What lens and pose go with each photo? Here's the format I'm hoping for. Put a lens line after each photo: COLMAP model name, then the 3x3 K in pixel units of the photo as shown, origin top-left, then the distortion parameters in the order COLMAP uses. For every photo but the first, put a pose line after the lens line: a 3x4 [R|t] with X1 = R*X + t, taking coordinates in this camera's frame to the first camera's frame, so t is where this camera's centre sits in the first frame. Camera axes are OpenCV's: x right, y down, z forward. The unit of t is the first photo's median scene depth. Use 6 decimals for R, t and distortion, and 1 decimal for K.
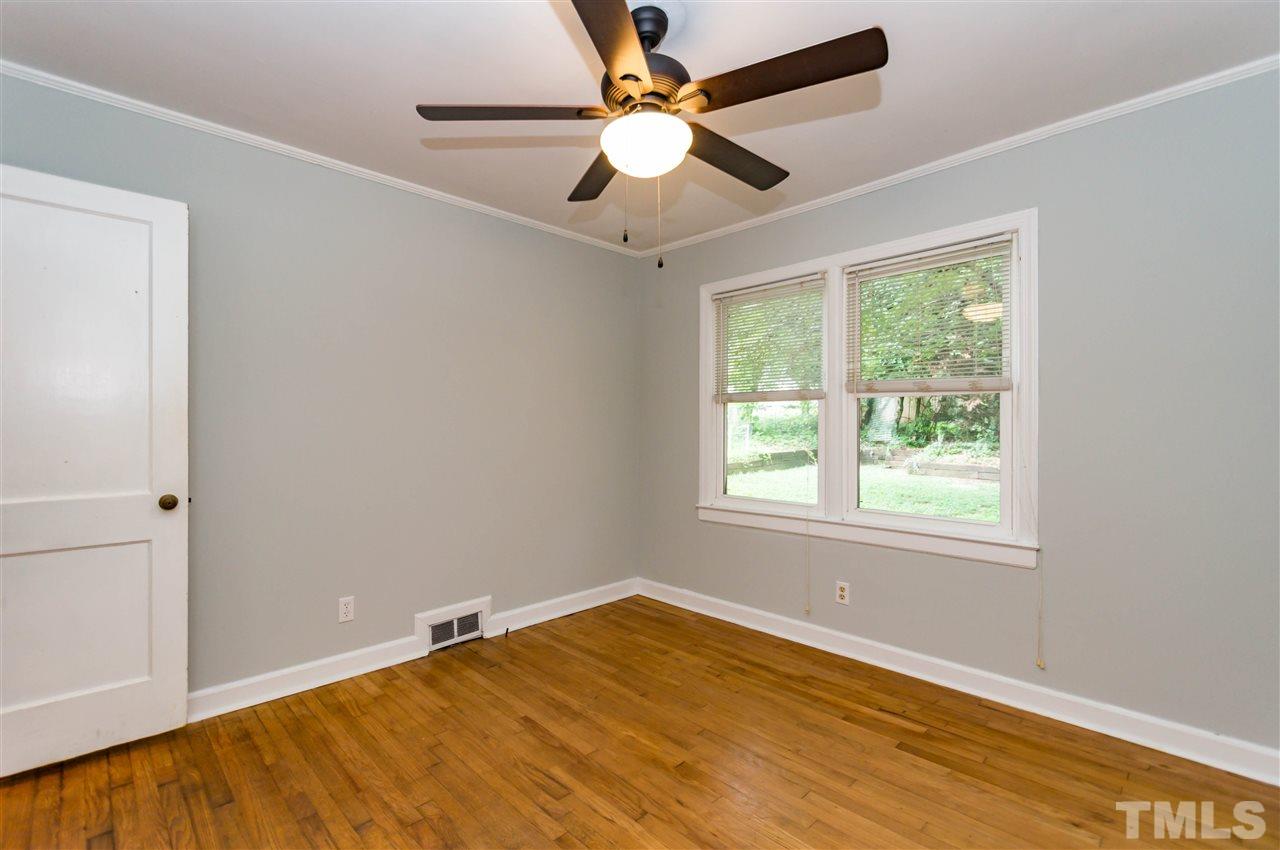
lens RADIAL K [[580.3, 0, 625.8], [0, 580.3, 423.7], [0, 0, 1]] dist [0.000401, -0.001253]
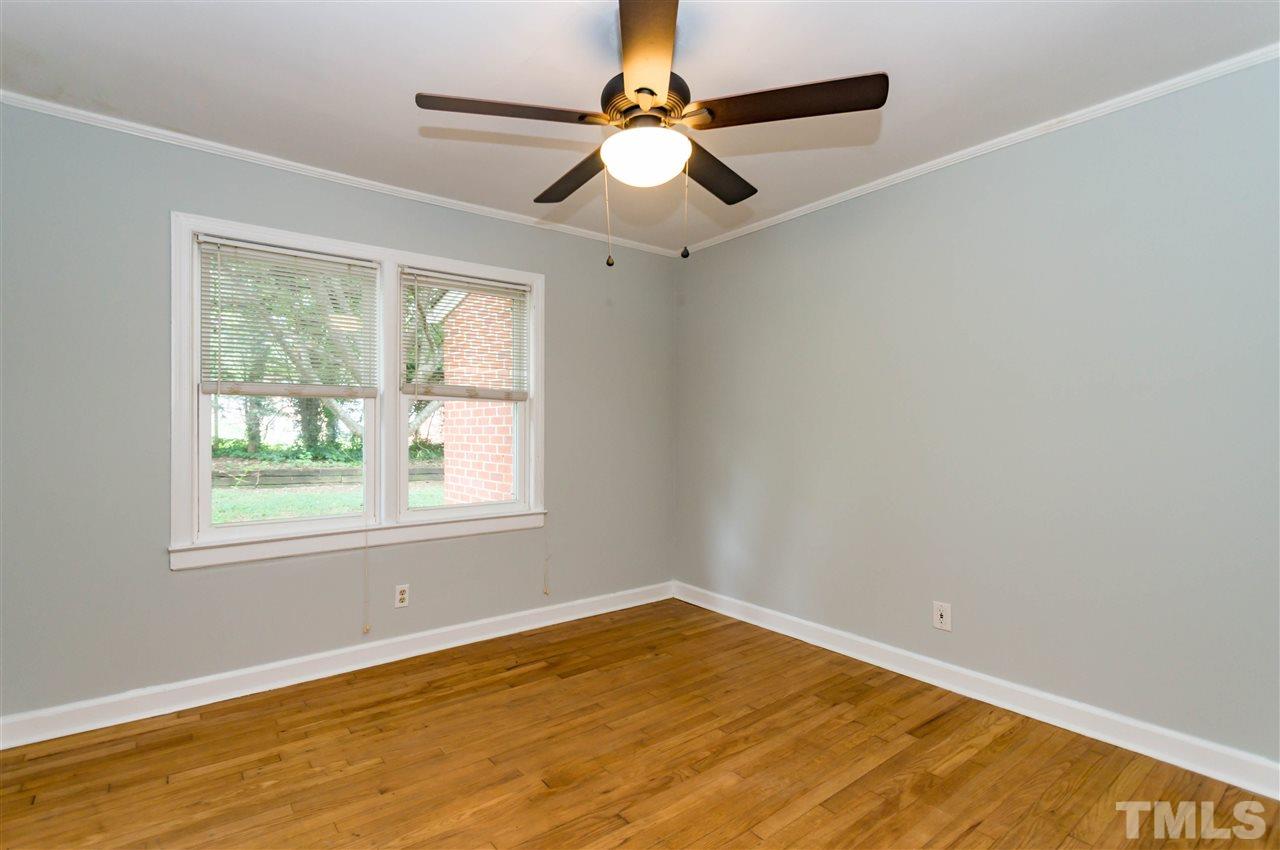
lens RADIAL K [[558.3, 0, 640.0], [0, 558.3, 425.0], [0, 0, 1]] dist [-0.003900, -0.000964]
pose [[0.126374, 0.002502, 0.991979, -0.572019], [-0.003792, 0.999991, -0.002039, 0.001033], [-0.991975, -0.003504, 0.126382, 0.529341]]
